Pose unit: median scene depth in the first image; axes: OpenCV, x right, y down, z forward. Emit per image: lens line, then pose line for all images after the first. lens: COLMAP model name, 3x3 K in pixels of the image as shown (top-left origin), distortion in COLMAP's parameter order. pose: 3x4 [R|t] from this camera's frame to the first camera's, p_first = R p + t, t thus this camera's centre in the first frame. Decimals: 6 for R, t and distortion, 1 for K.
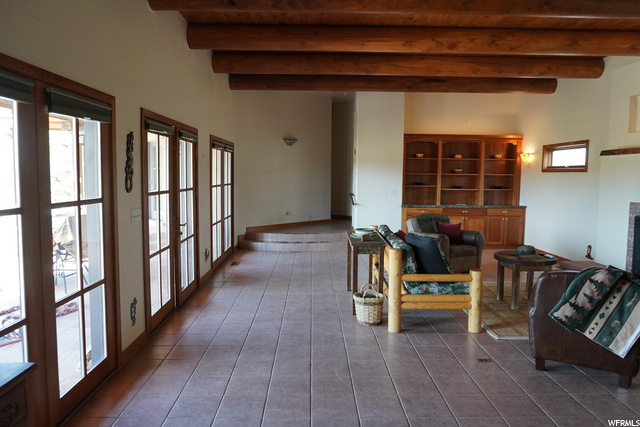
lens RADIAL K [[452.8, 0, 320.0], [0, 452.8, 213.5], [0, 0, 1]] dist [-0.041217, 0.006323]
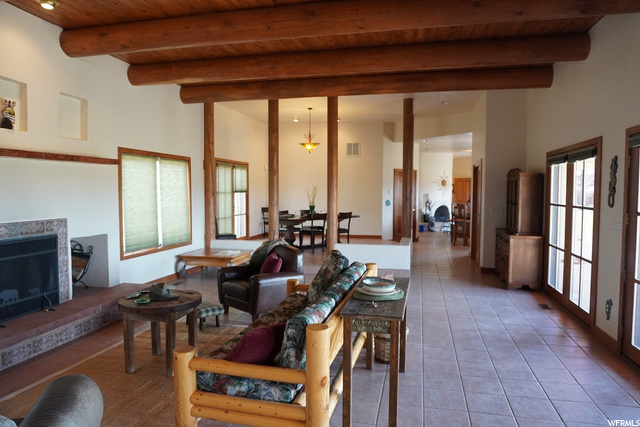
lens RADIAL K [[427.8, 0, 320.0], [0, 427.8, 213.5], [0, 0, 1]] dist [-0.061330, 0.028043]
pose [[-0.970698, -0.024102, 0.239090, 0.039504], [0.009740, 0.990194, 0.139362, -0.122383], [-0.240105, 0.137607, -0.960944, 1.429564]]
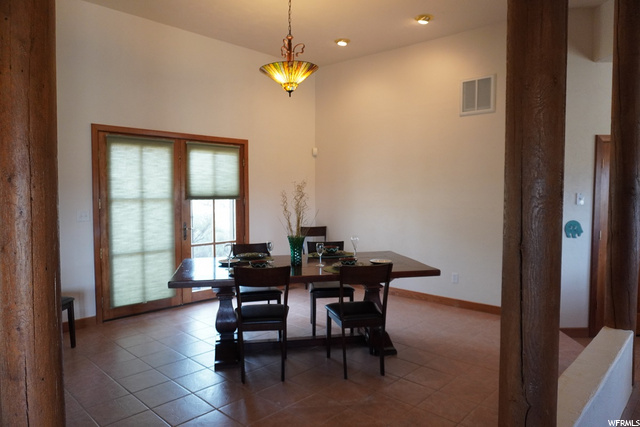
lens RADIAL K [[424.9, 0, 320.0], [0, 424.9, 213.5], [0, 0, 1]] dist [-0.020418, 0.001226]
pose [[-0.712055, -0.043065, 0.700802, 0.013082], [0.051887, 0.992161, 0.113689, -0.017202], [-0.700204, 0.117316, -0.704239, 0.181083]]
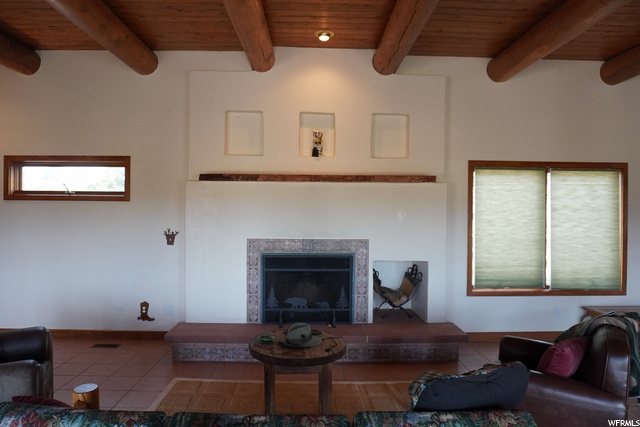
lens RADIAL K [[427.8, 0, 320.0], [0, 427.8, 213.5], [0, 0, 1]] dist [-0.061330, 0.028043]
pose [[-0.008927, -0.025847, 0.999626, -0.099954], [0.077241, 0.996661, 0.026461, -0.083245], [-0.996972, 0.077449, -0.006901, 0.866950]]
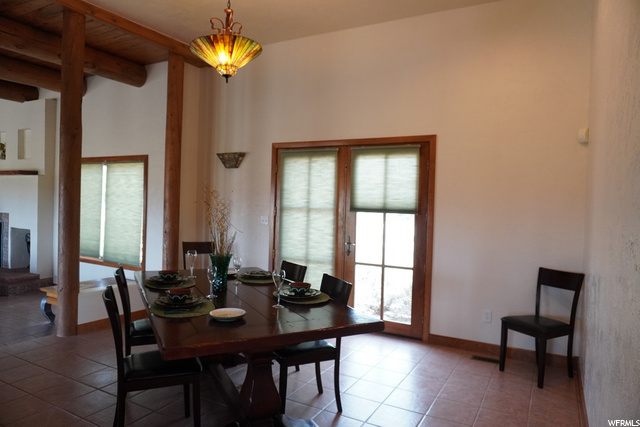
lens RADIAL K [[424.9, 0, 320.0], [0, 424.9, 213.5], [0, 0, 1]] dist [-0.020418, 0.001226]
pose [[0.499672, -0.016732, 0.866053, 0.104043], [0.048235, 0.998800, -0.008533, 0.048390], [-0.864871, 0.046037, 0.499879, -0.605180]]
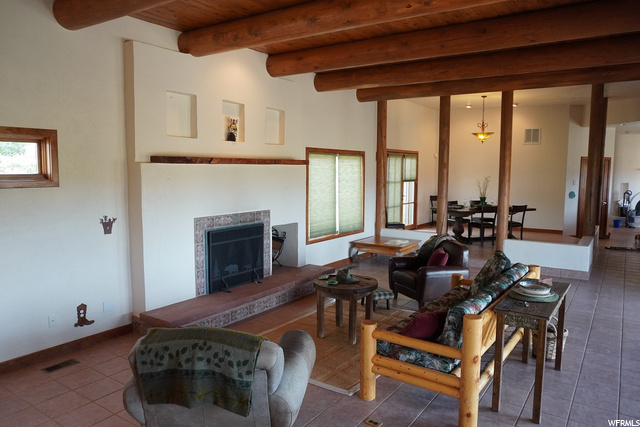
lens RADIAL K [[452.8, 0, 320.0], [0, 452.8, 213.5], [0, 0, 1]] dist [-0.041217, 0.006323]
pose [[-0.815868, -0.070096, 0.573973, -0.012743], [0.036936, 0.984281, 0.172707, -0.179004], [-0.577057, 0.162106, -0.800454, 1.567912]]
